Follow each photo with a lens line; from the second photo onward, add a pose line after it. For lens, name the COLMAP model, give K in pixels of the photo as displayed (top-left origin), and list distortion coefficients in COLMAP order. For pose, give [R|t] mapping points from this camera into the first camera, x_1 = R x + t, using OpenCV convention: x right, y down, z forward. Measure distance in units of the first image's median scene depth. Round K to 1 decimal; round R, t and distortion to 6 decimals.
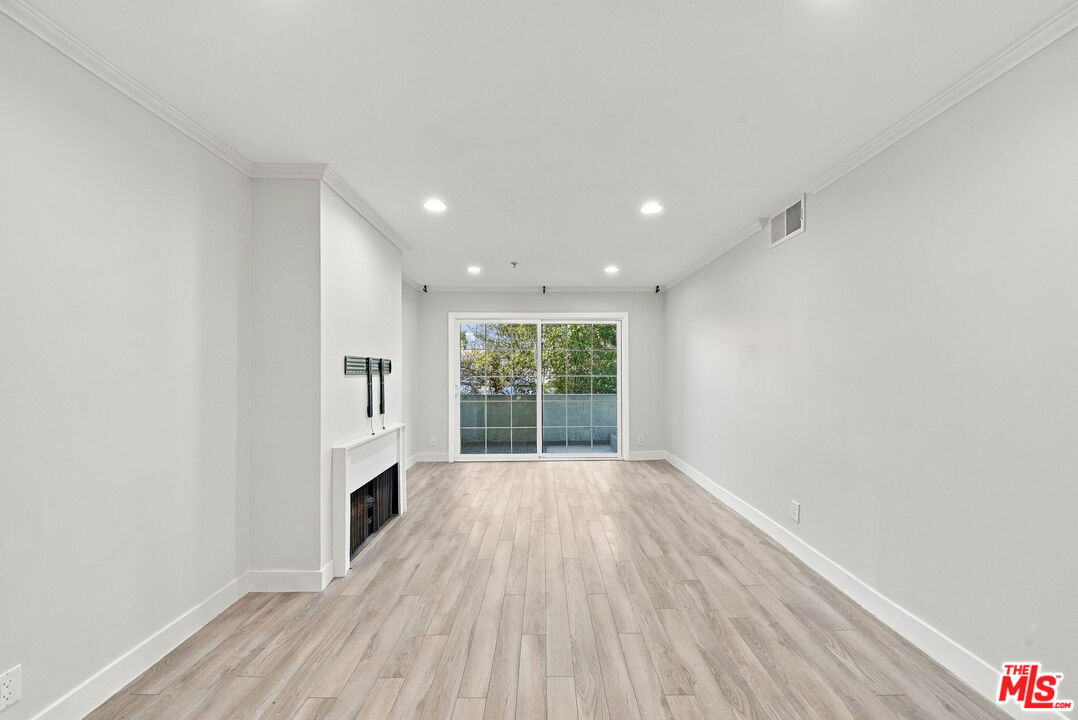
lens RADIAL K [[386.7, 0, 543.3], [0, 386.7, 360.1], [0, 0, 1]] dist [-0.010823, 0.001413]
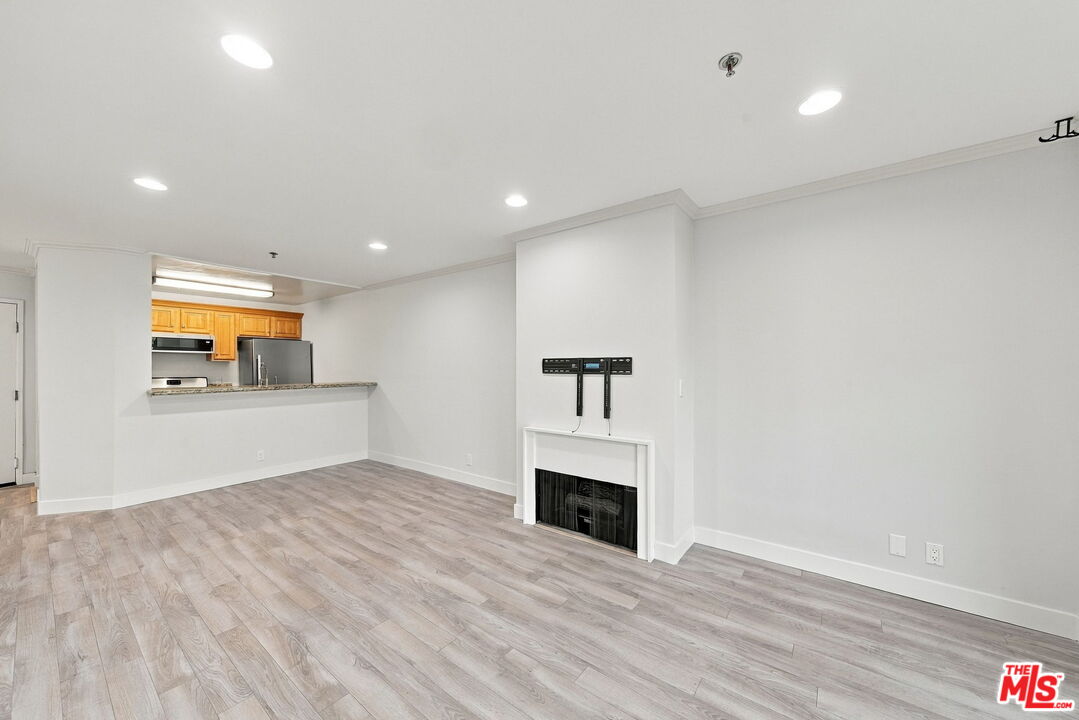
lens RADIAL K [[387.0, 0, 545.0], [0, 387.0, 365.7], [0, 0, 1]] dist [-0.010823, 0.001413]
pose [[-0.601016, -0.002739, -0.799232, 0.522584], [0.016943, 0.999726, -0.016167, 0.036016], [0.799057, -0.023258, -0.600805, 1.895346]]
